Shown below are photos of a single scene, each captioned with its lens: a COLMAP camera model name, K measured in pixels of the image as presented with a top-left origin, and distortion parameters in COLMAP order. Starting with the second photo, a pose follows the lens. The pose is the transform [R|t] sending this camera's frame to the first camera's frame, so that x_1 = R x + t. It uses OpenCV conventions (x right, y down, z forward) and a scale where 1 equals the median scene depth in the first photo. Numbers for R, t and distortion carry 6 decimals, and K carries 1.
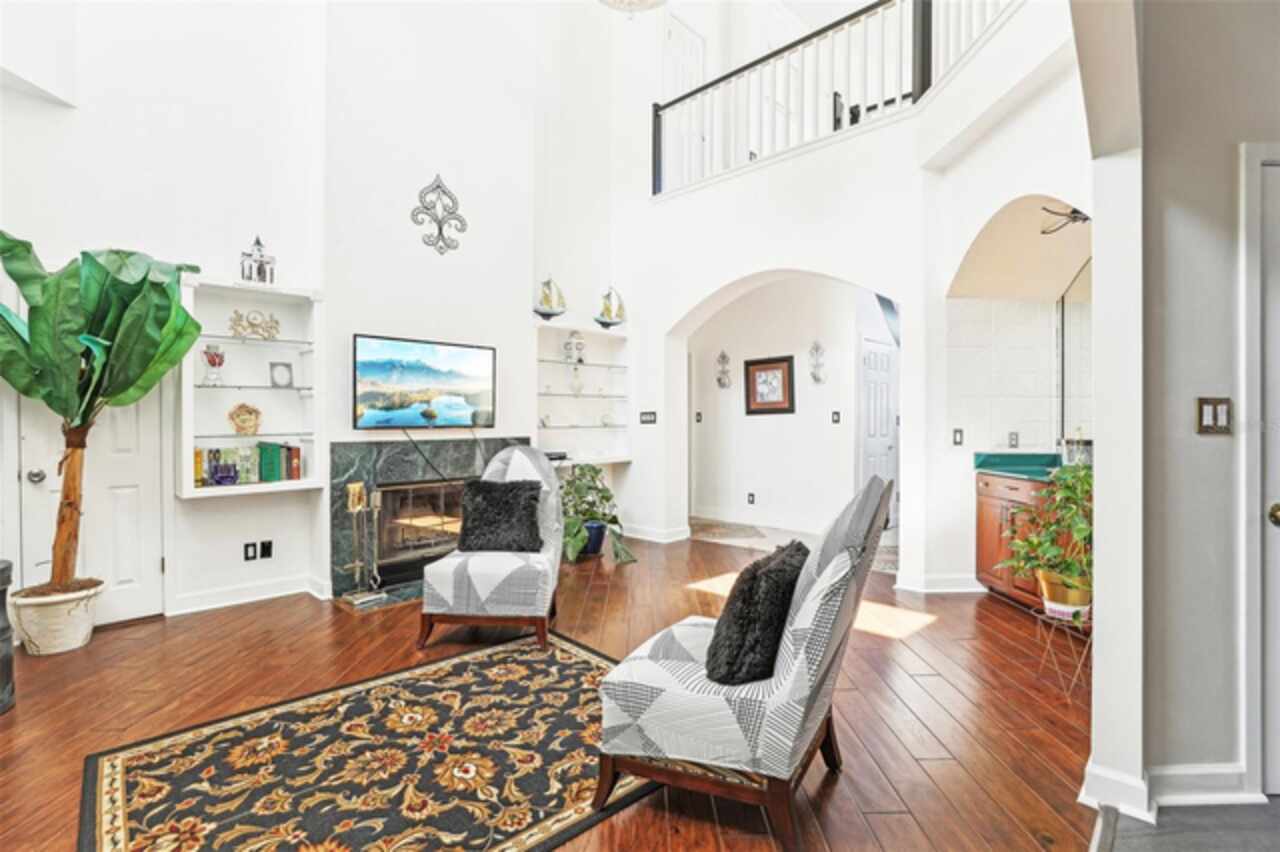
lens RADIAL K [[589.4, 0, 641.6], [0, 589.4, 419.3], [0, 0, 1]] dist [-0.043992, 0.000308]
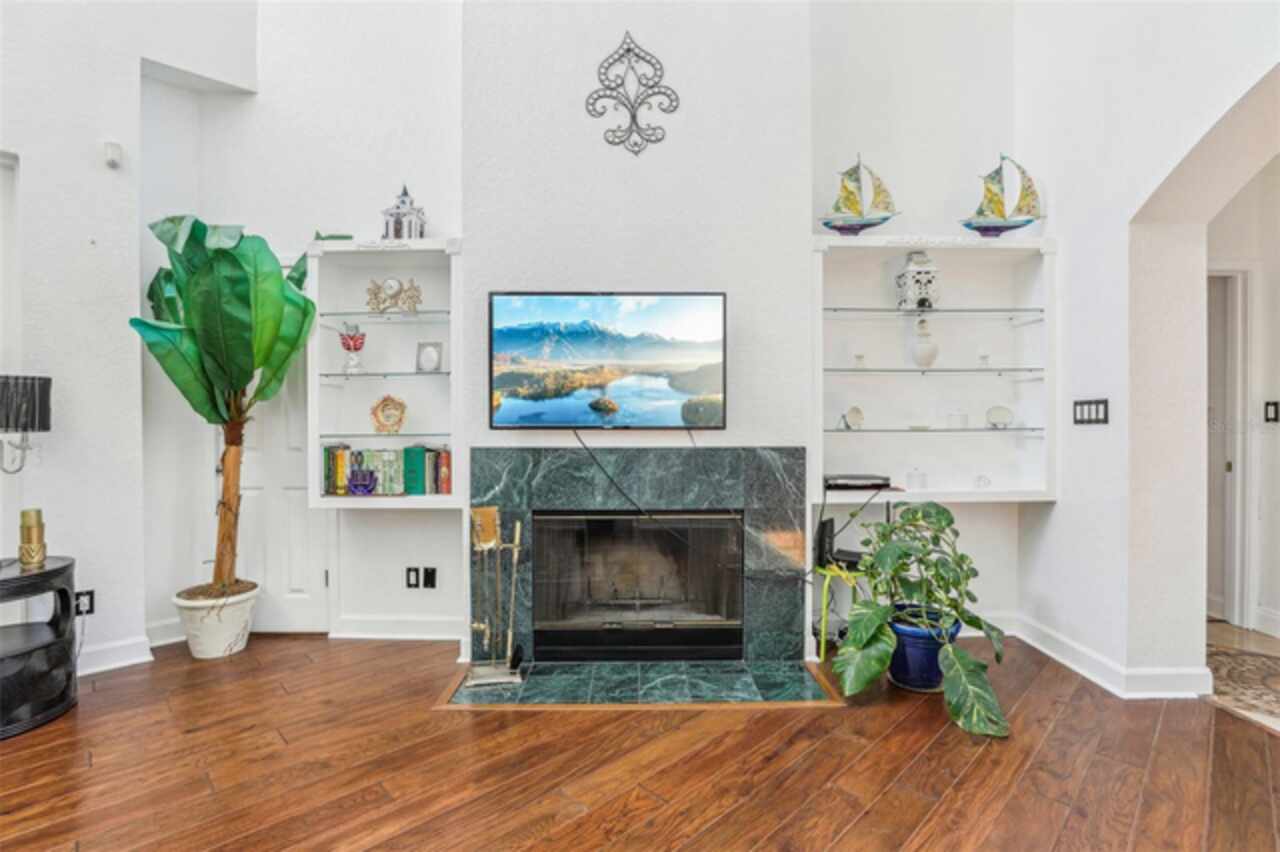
lens RADIAL K [[589.4, 0, 641.6], [0, 589.4, 419.3], [0, 0, 1]] dist [-0.043992, 0.000308]
pose [[0.694399, 0.001077, -0.719590, 0.124735], [-0.001224, 0.999999, 0.000316, 0.004939], [0.719590, 0.000661, 0.694399, 0.599846]]
